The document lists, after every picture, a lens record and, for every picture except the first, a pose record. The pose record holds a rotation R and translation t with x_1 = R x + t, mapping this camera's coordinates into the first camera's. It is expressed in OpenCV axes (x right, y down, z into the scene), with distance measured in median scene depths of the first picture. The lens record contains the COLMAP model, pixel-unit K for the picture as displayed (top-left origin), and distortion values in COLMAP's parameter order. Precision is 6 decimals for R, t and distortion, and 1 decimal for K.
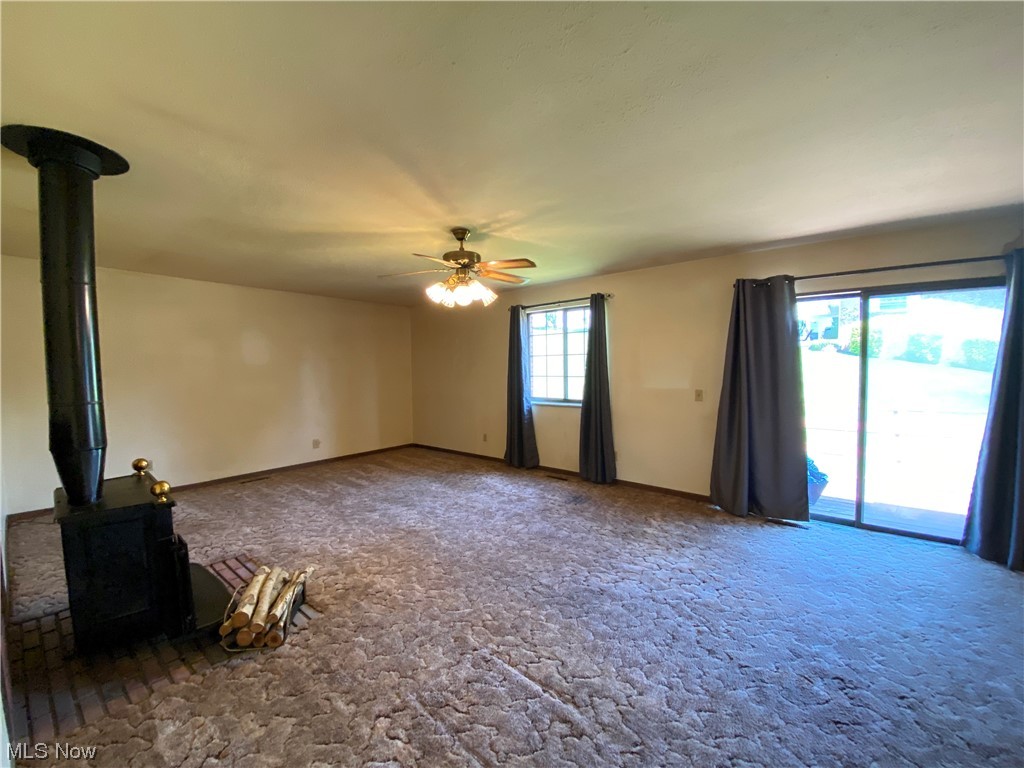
lens RADIAL K [[407.8, 0, 500.5], [0, 407.8, 380.9], [0, 0, 1]] dist [0.042905, -0.037329]
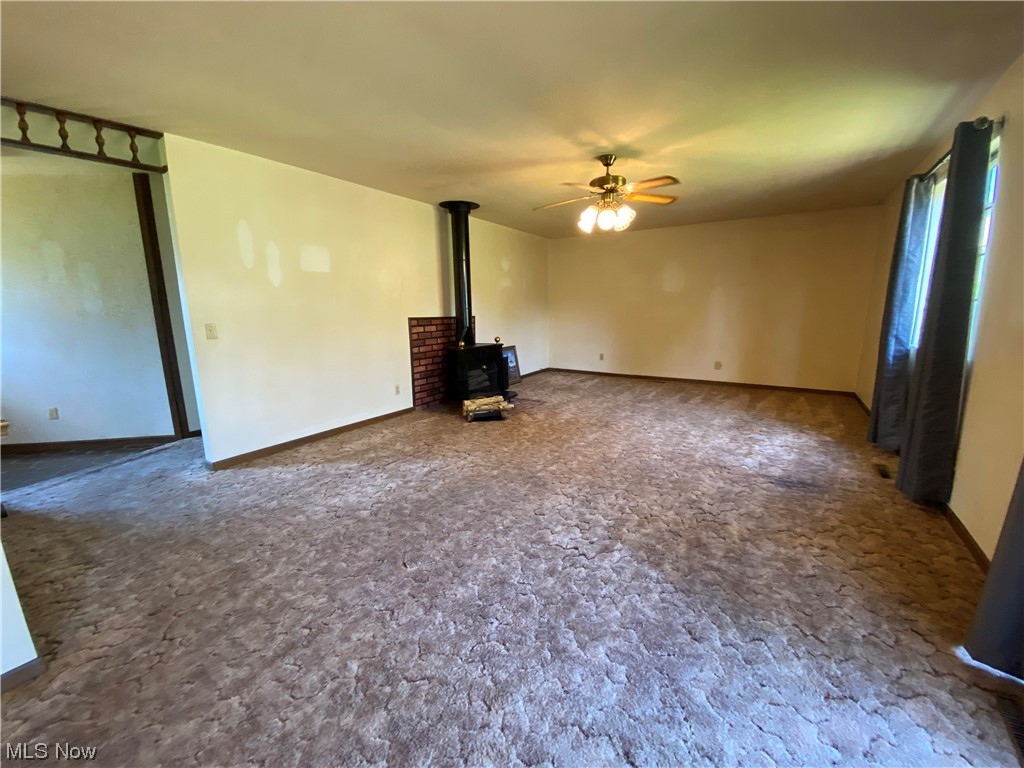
lens RADIAL K [[415.3, 0, 507.3], [0, 415.3, 384.6], [0, 0, 1]] dist [0.023739, -0.021371]
pose [[0.111095, 0.193766, -0.974737, 0.898570], [-0.022883, 0.981047, 0.192413, 0.008732], [0.993546, 0.000929, 0.113424, 0.527850]]
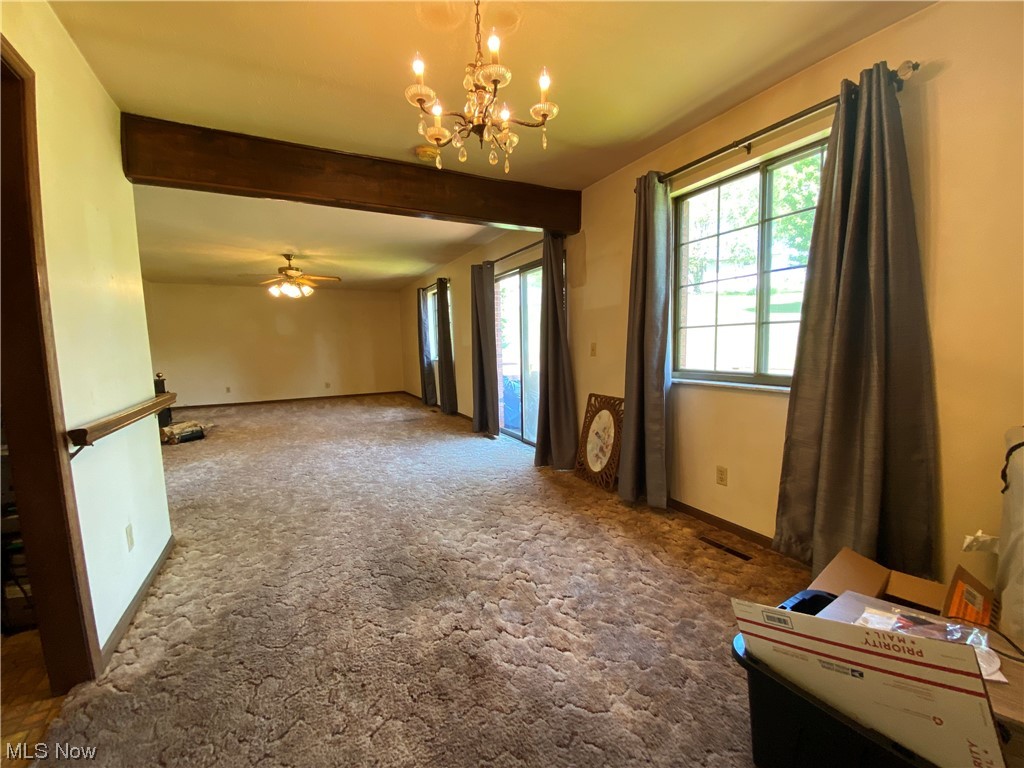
lens RADIAL K [[415.3, 0, 507.3], [0, 415.3, 384.6], [0, 0, 1]] dist [0.023739, -0.021371]
pose [[0.911498, 0.032534, -0.410016, 1.308319], [-0.000128, 0.996889, 0.078818, 0.041558], [0.411305, -0.071790, 0.908666, -0.245017]]
